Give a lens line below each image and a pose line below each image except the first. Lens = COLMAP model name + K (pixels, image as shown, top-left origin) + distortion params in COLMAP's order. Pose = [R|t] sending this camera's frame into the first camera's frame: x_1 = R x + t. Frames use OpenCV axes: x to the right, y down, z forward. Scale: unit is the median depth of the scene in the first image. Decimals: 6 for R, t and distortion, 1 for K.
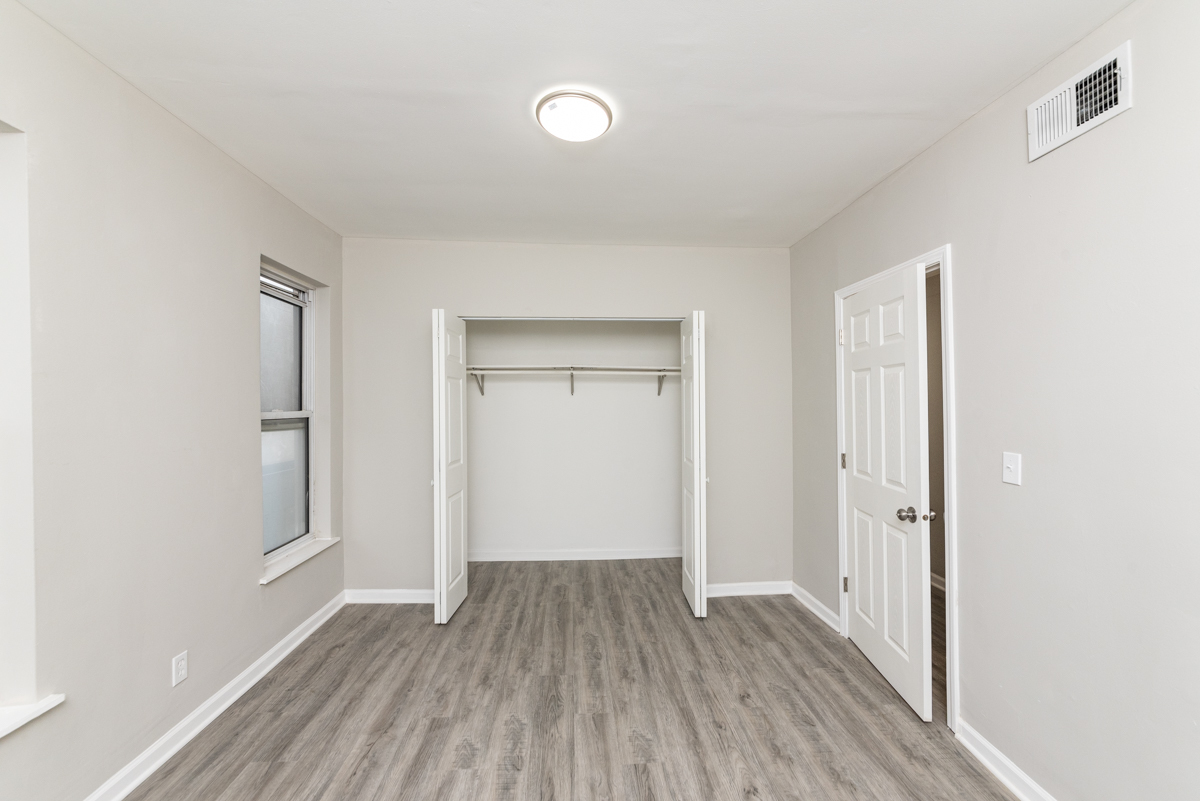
lens RADIAL K [[480.5, 0, 600.6], [0, 480.5, 401.9], [0, 0, 1]] dist [0.018357, 0.000061]
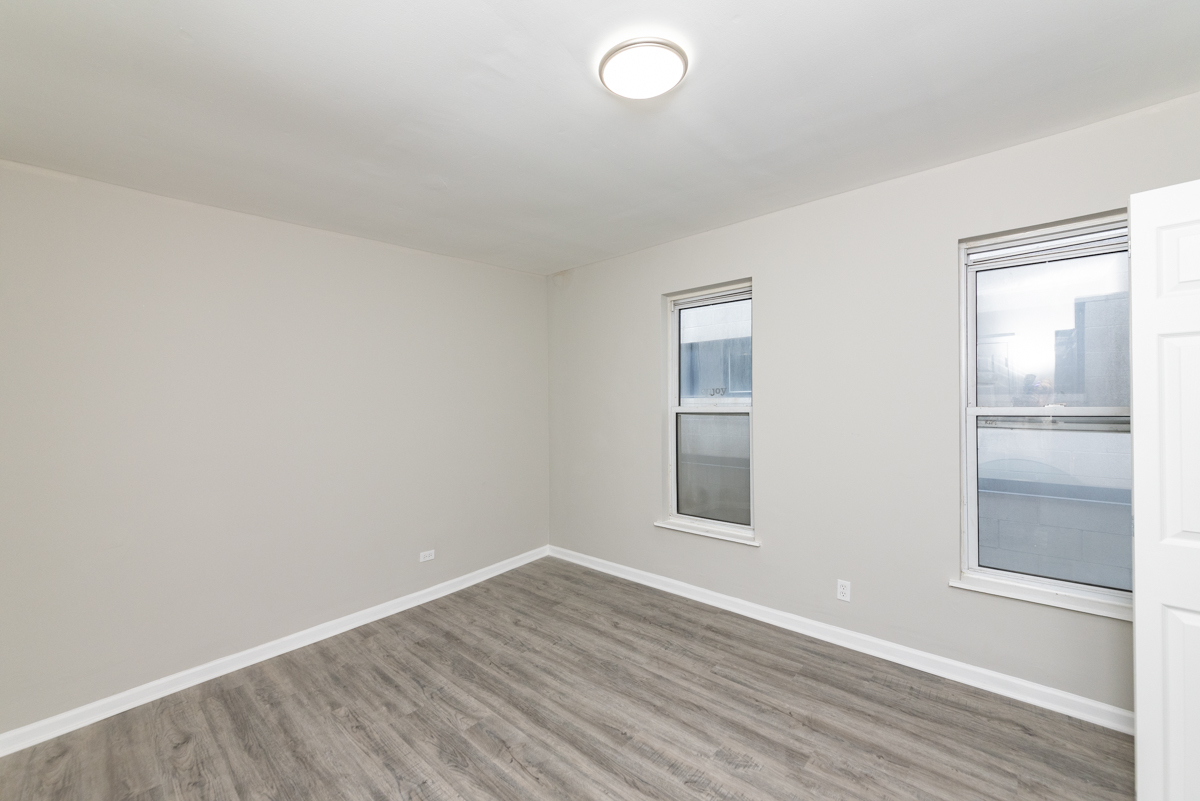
lens RADIAL K [[480.5, 0, 600.7], [0, 480.5, 403.6], [0, 0, 1]] dist [0.018357, 0.000061]
pose [[-0.711733, 0.013556, -0.702319, 0.559464], [0.022882, 0.999731, -0.003892, 0.001825], [0.702078, -0.018840, -0.711851, 1.422650]]
